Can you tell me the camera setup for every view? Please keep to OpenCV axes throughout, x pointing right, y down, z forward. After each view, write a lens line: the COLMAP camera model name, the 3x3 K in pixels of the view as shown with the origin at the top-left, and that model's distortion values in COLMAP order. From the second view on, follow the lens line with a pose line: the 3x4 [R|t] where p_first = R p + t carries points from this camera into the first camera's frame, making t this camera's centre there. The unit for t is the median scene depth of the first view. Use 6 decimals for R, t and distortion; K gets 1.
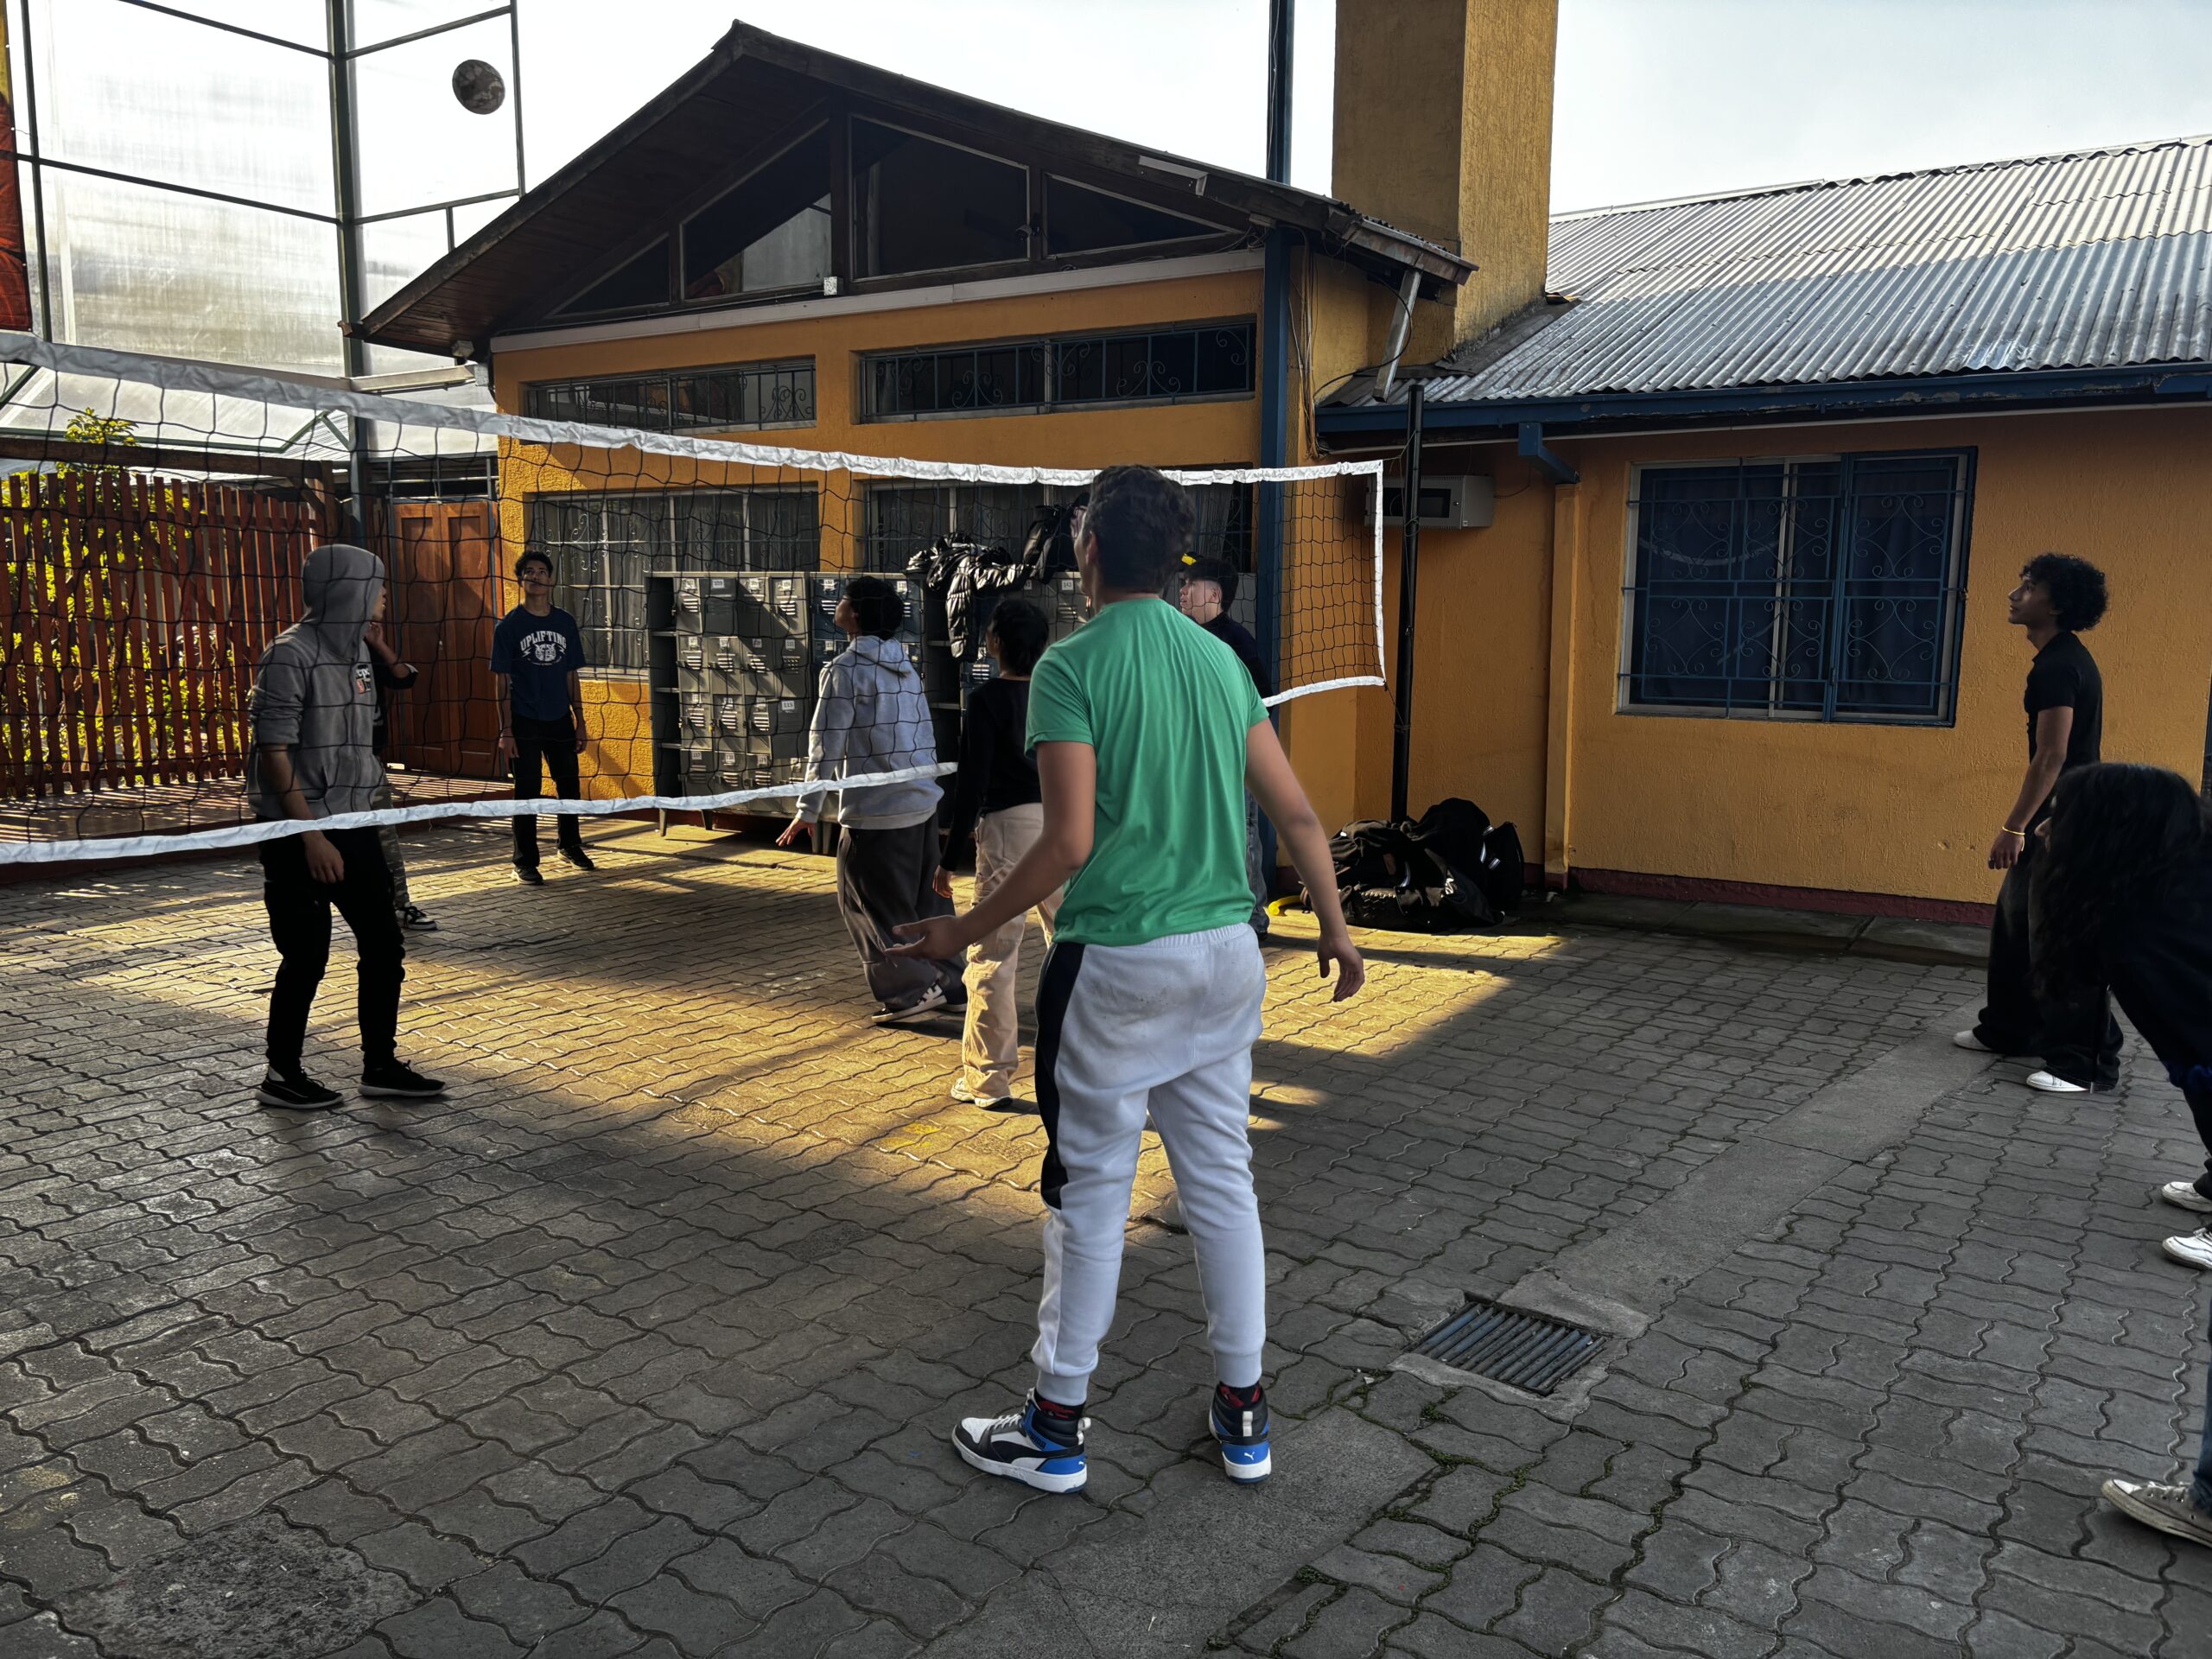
lens RADIAL K [[1701.1, 0, 1044.7], [0, 1701.1, 828.9], [0, 0, 1]] dist [0.041987, -0.000157]
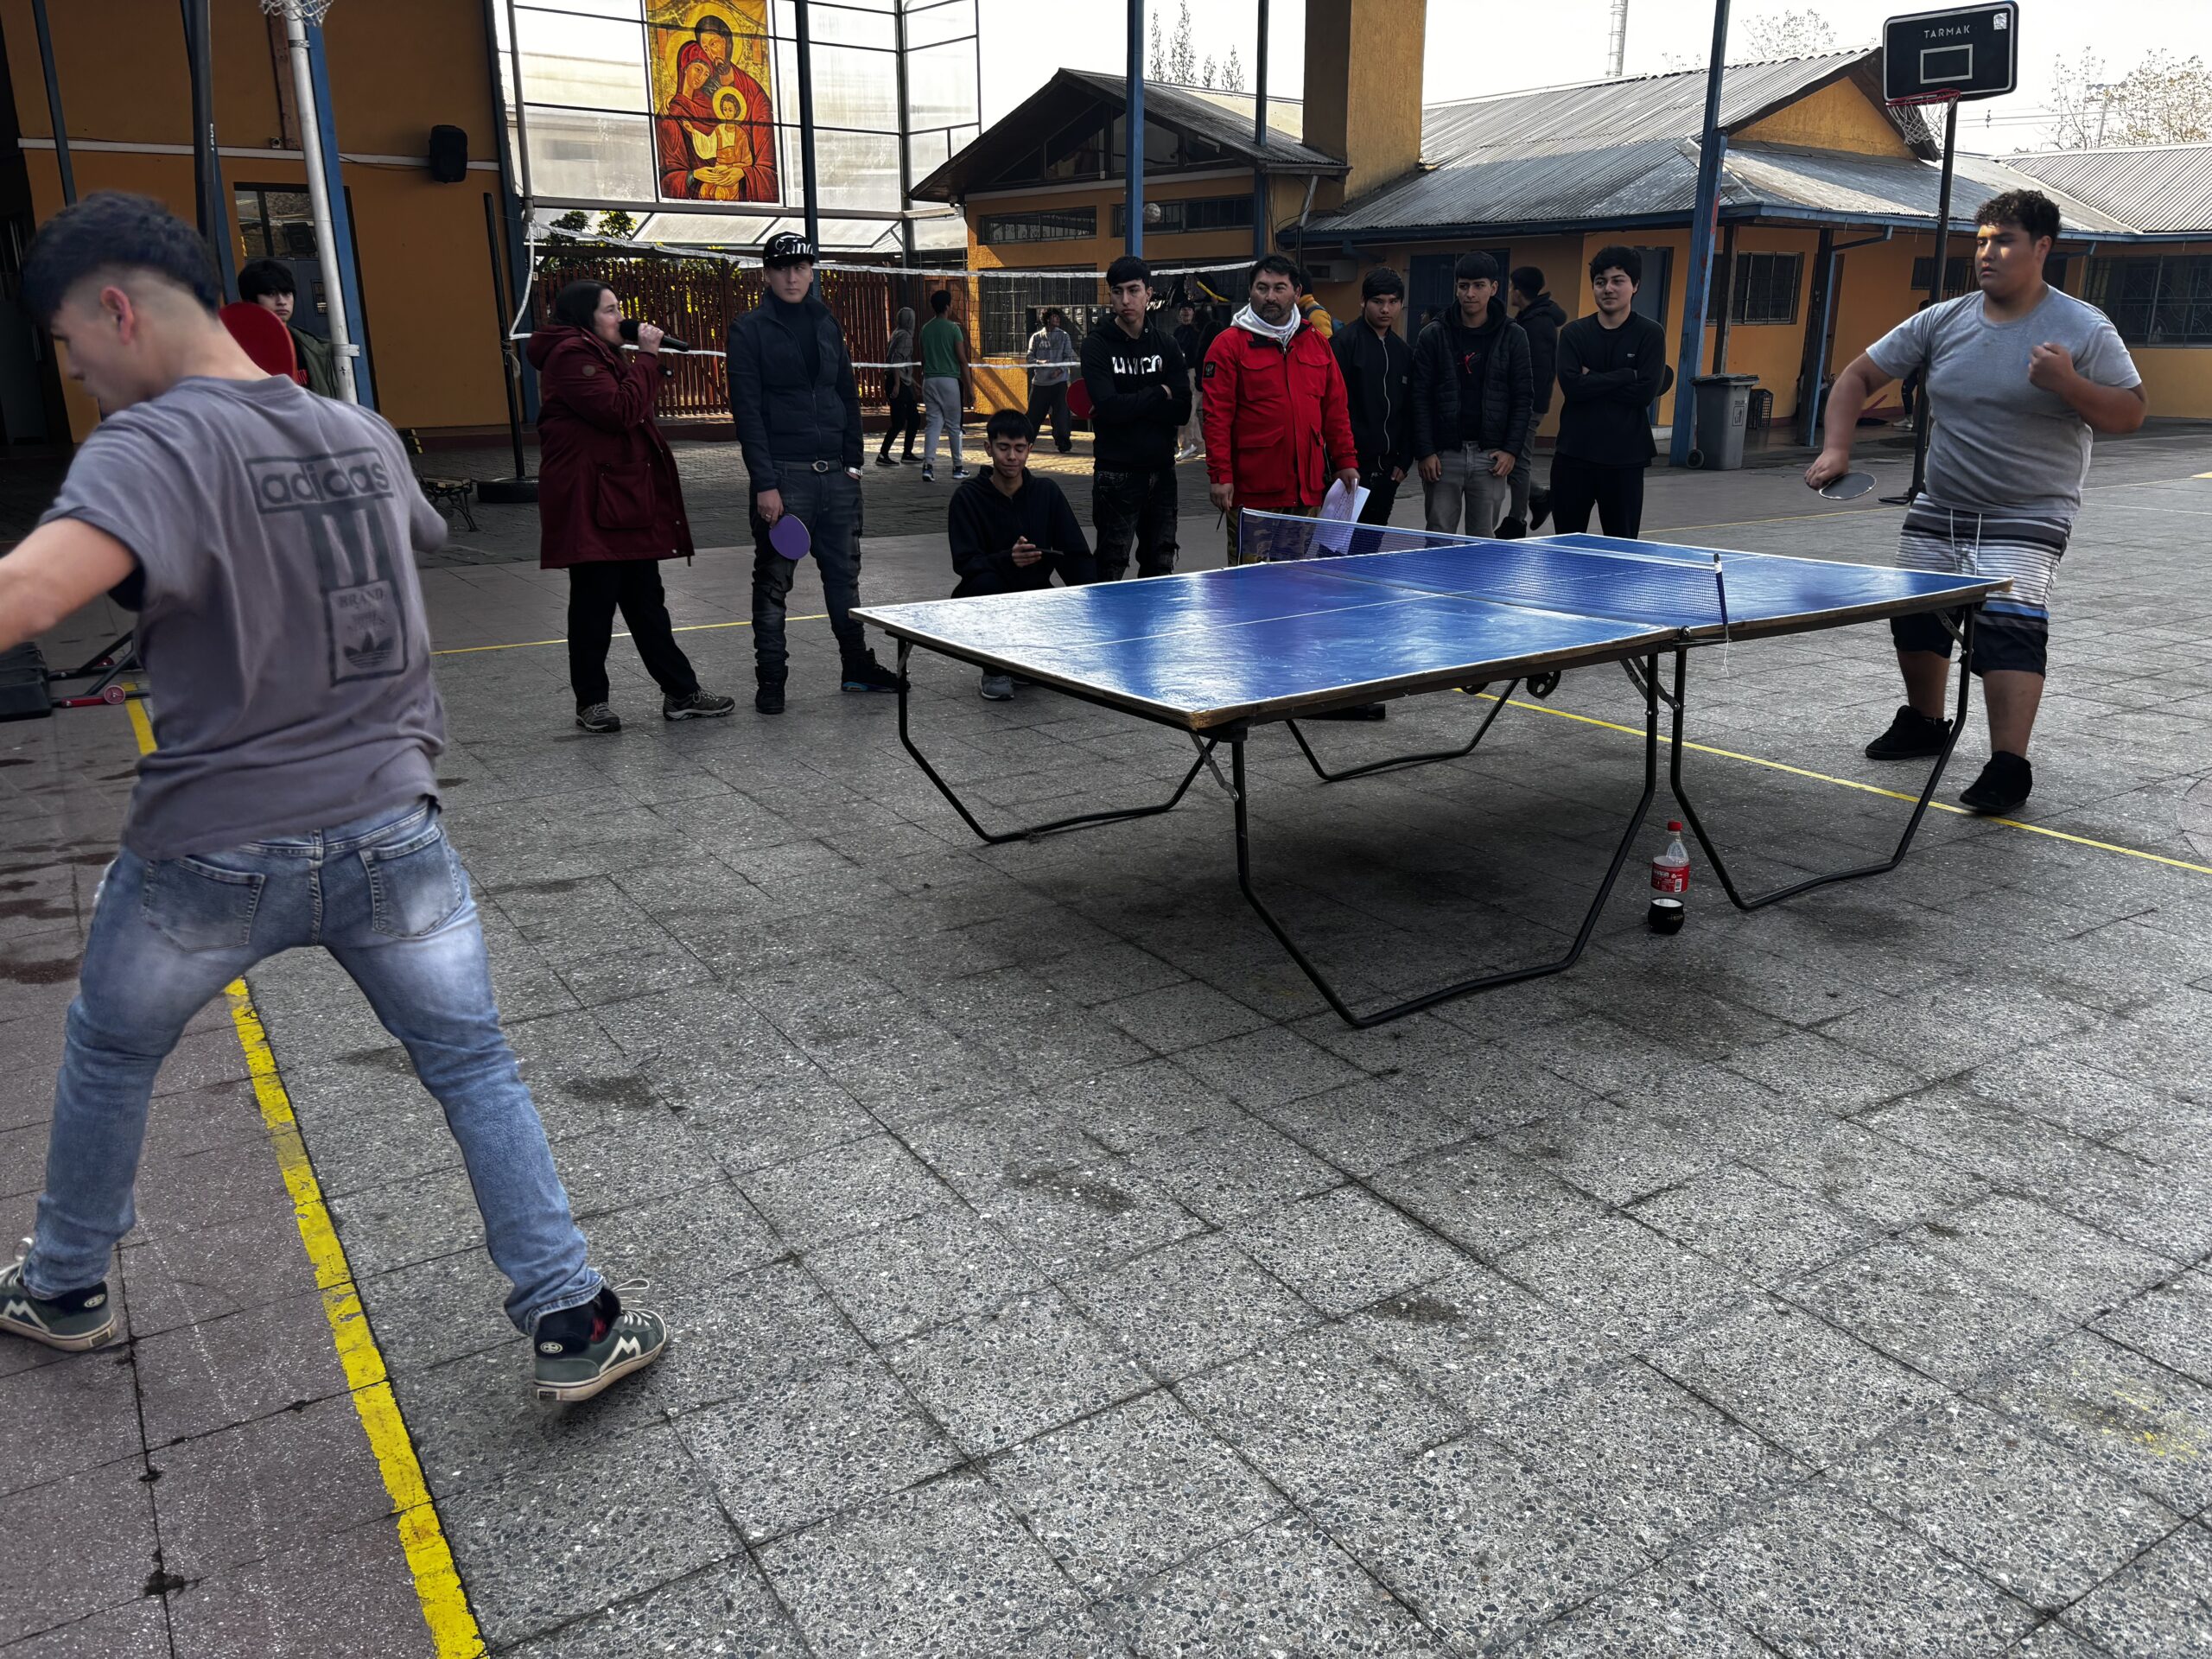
lens RADIAL K [[1701.1, 0, 1044.7], [0, 1701.1, 828.9], [0, 0, 1]] dist [0.041987, -0.000157]
pose [[0.960031, 0.064274, -0.272413, 0.410144], [-0.019481, 0.986260, 0.164047, 0.146447], [0.279214, -0.152183, 0.948093, -1.133581]]
